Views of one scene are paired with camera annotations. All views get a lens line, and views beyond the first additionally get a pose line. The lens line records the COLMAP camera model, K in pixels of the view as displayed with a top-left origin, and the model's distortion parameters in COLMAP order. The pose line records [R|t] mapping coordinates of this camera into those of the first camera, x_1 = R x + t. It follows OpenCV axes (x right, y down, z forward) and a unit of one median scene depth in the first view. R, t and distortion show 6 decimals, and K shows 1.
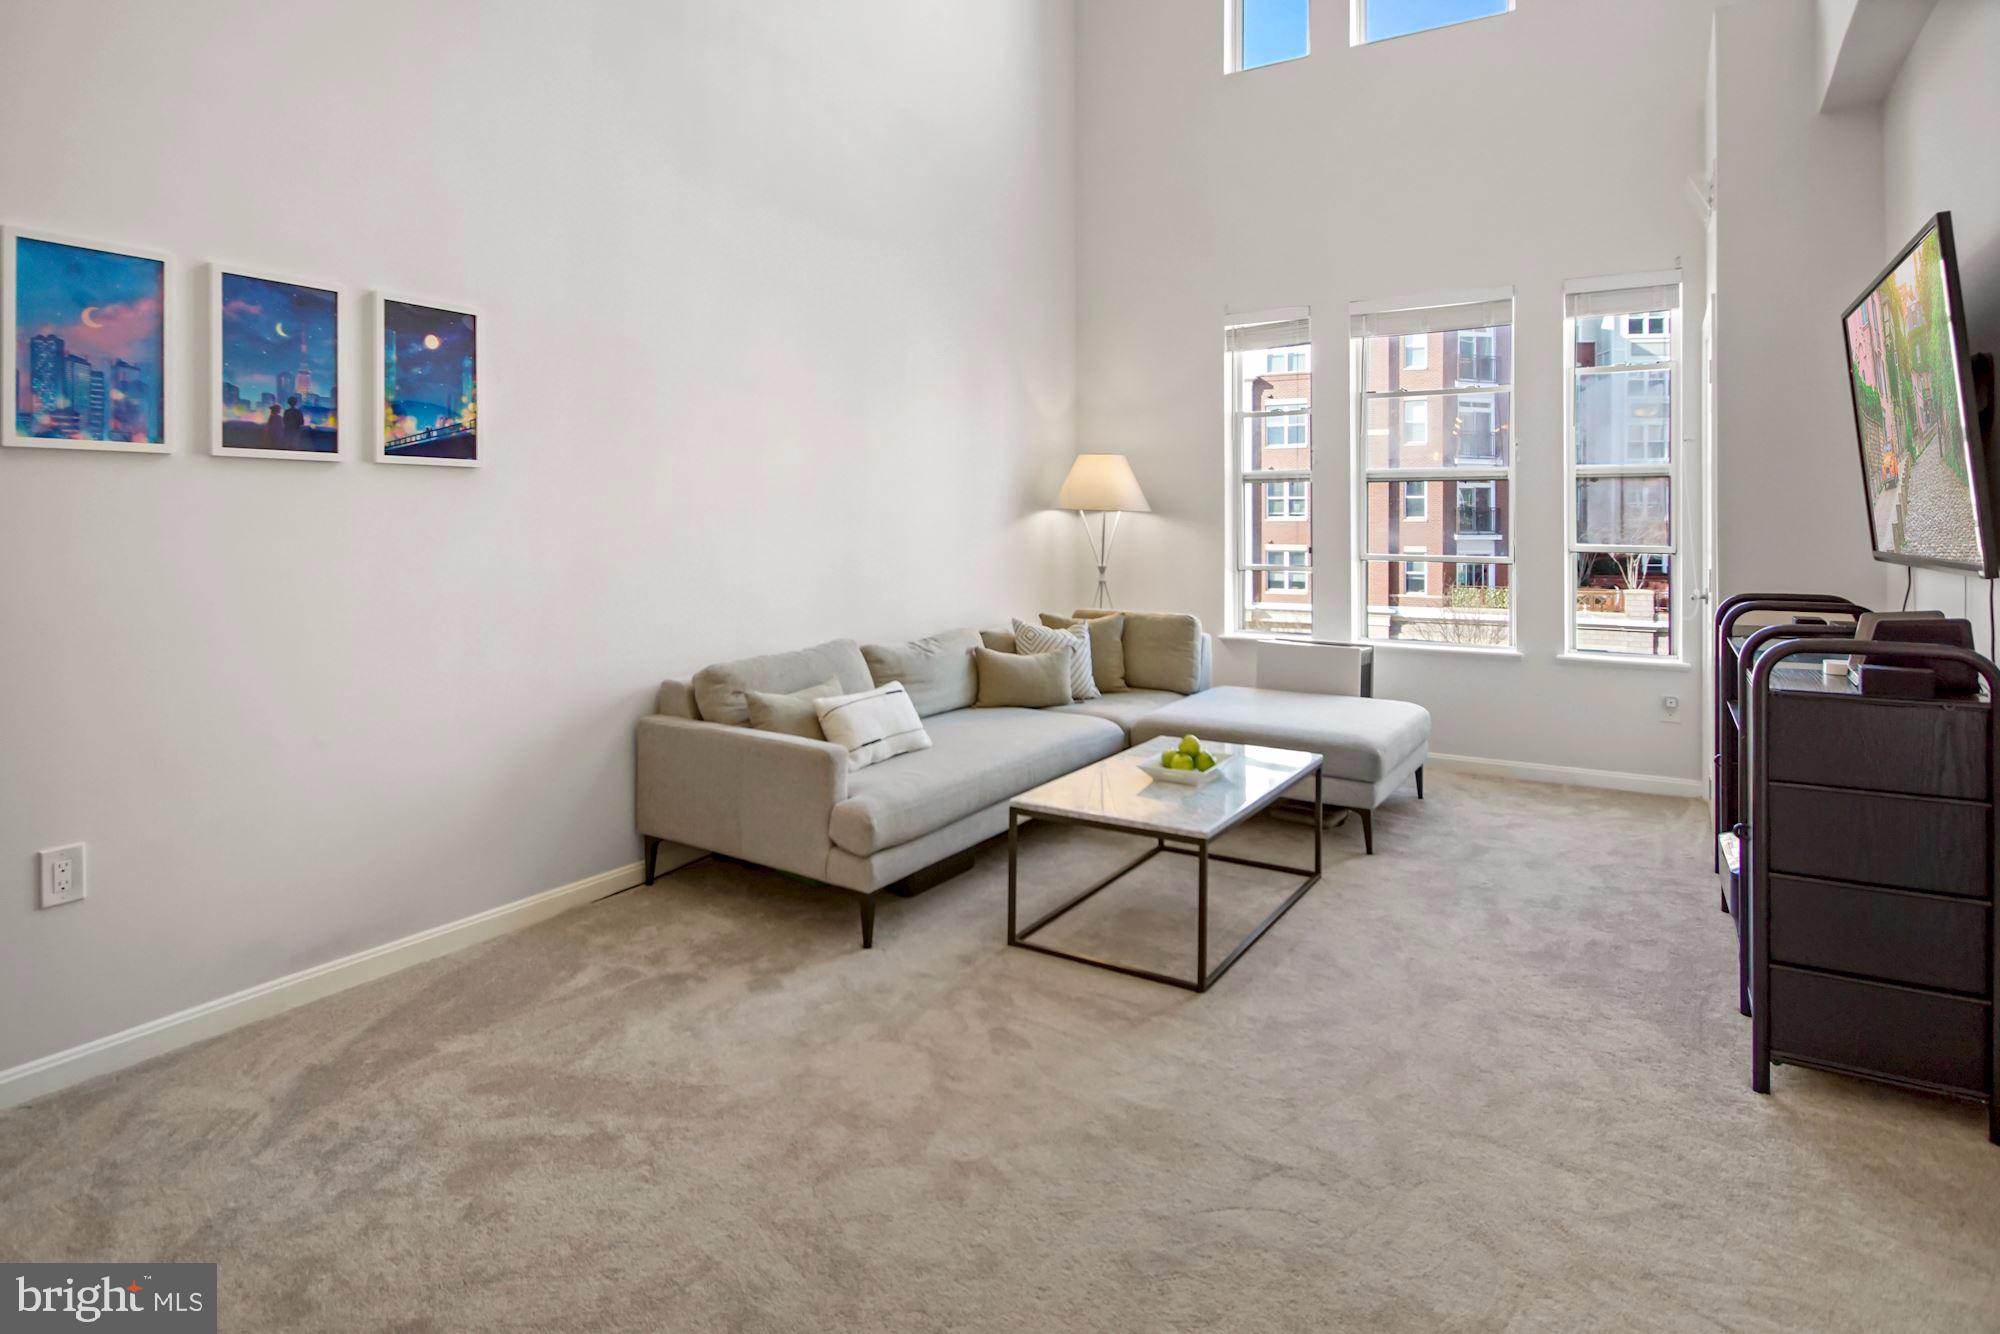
lens RADIAL K [[1088.7, 0, 1000.0], [0, 1088.7, 529.7], [0, 0, 1]] dist [0.000614, 0.001087]
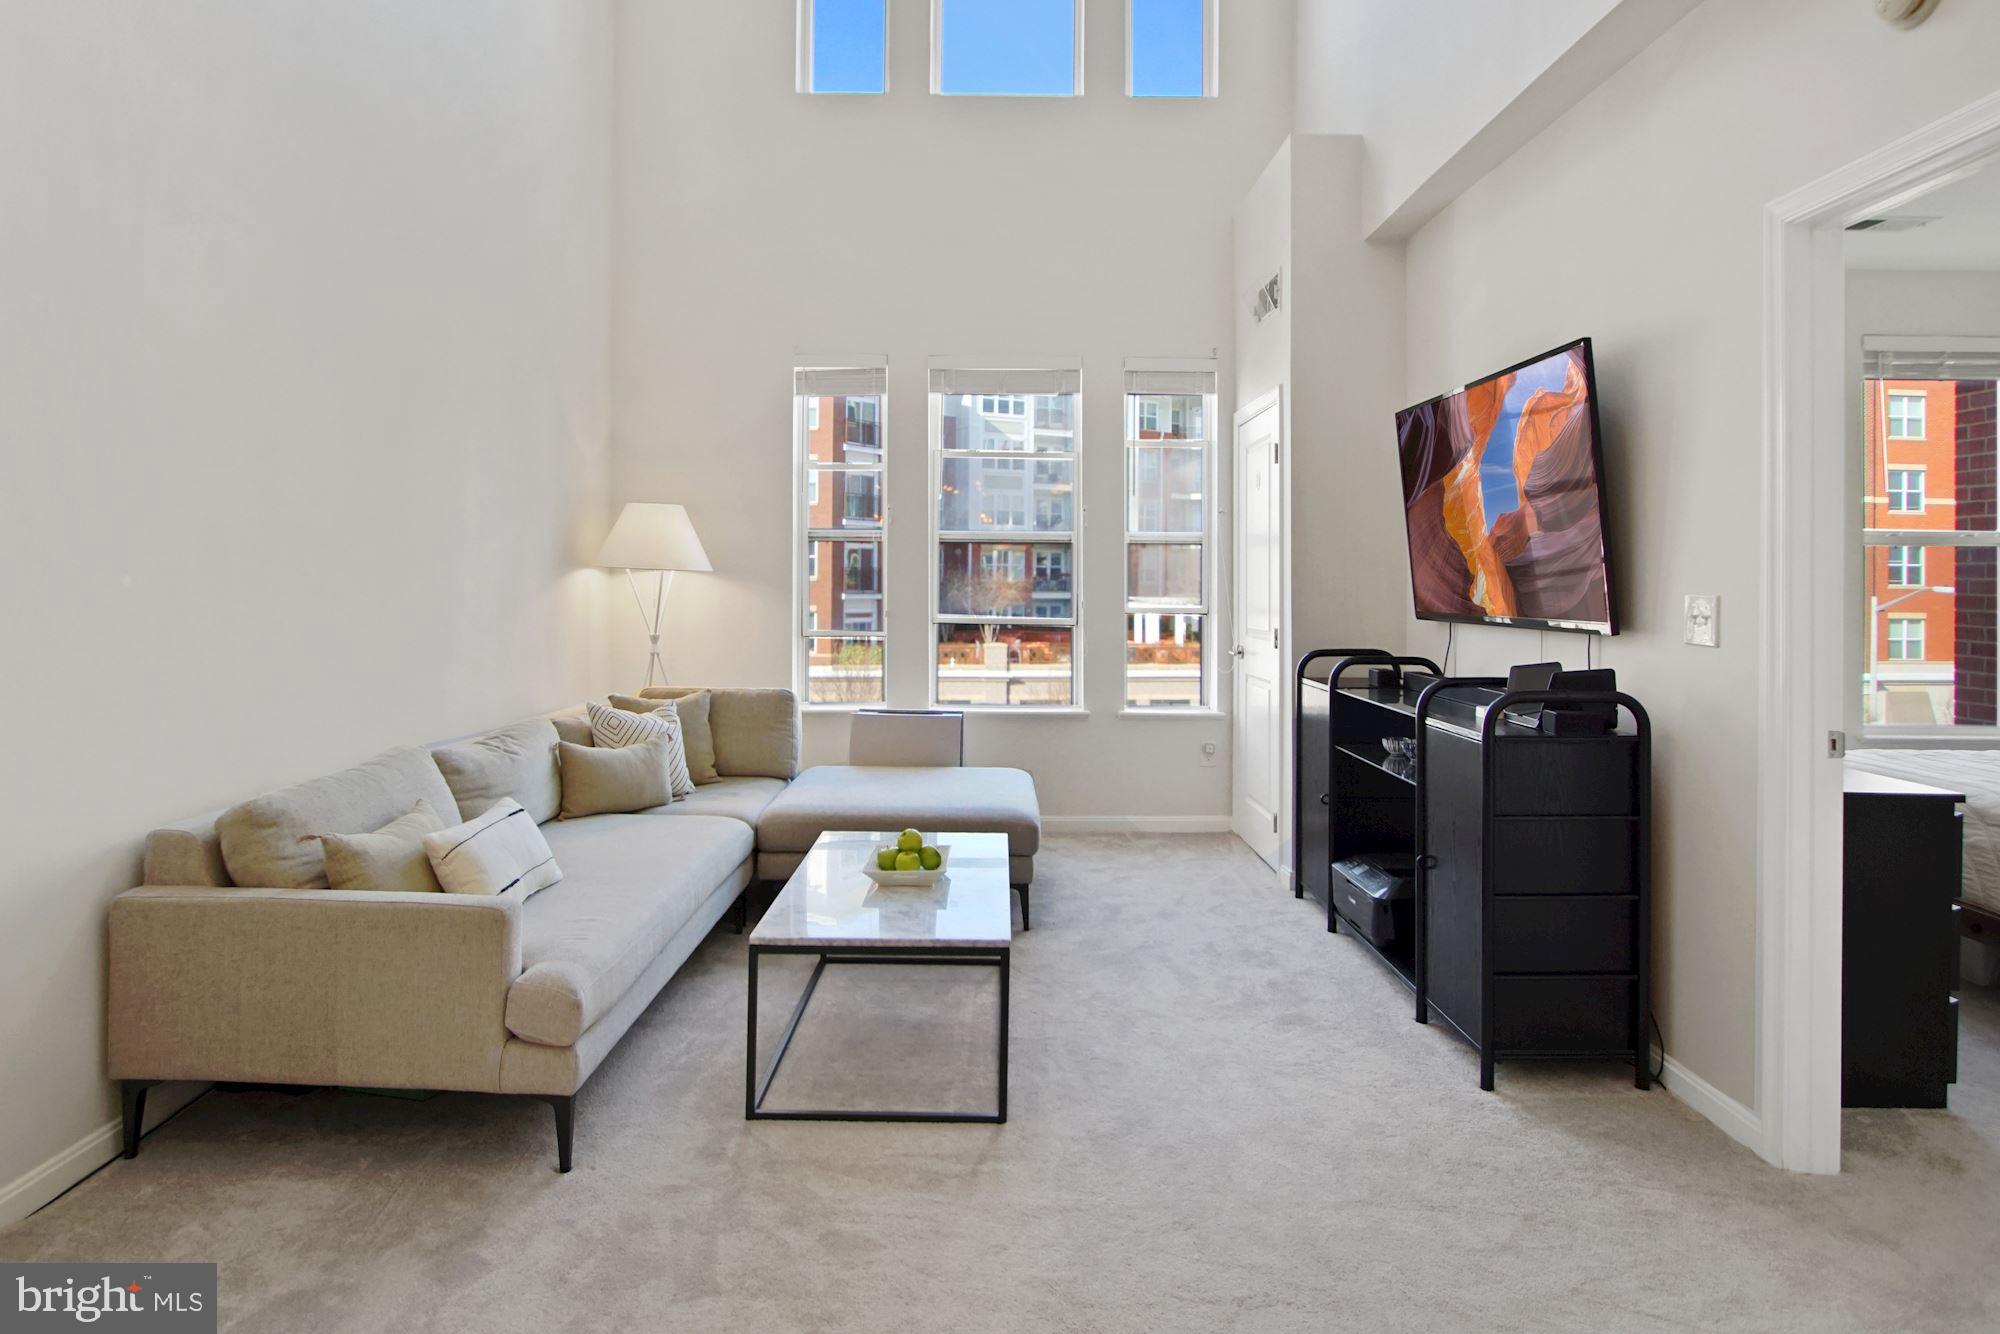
lens RADIAL K [[1137.1, 0, 999.1], [0, 1137.1, 568.1], [0, 0, 1]] dist [-0.012689, 0.002144]
pose [[0.848795, 0.009856, 0.528630, -0.241949], [-0.000272, 0.999834, -0.018204, -0.004572], [-0.528722, 0.015308, 0.848657, 0.171927]]
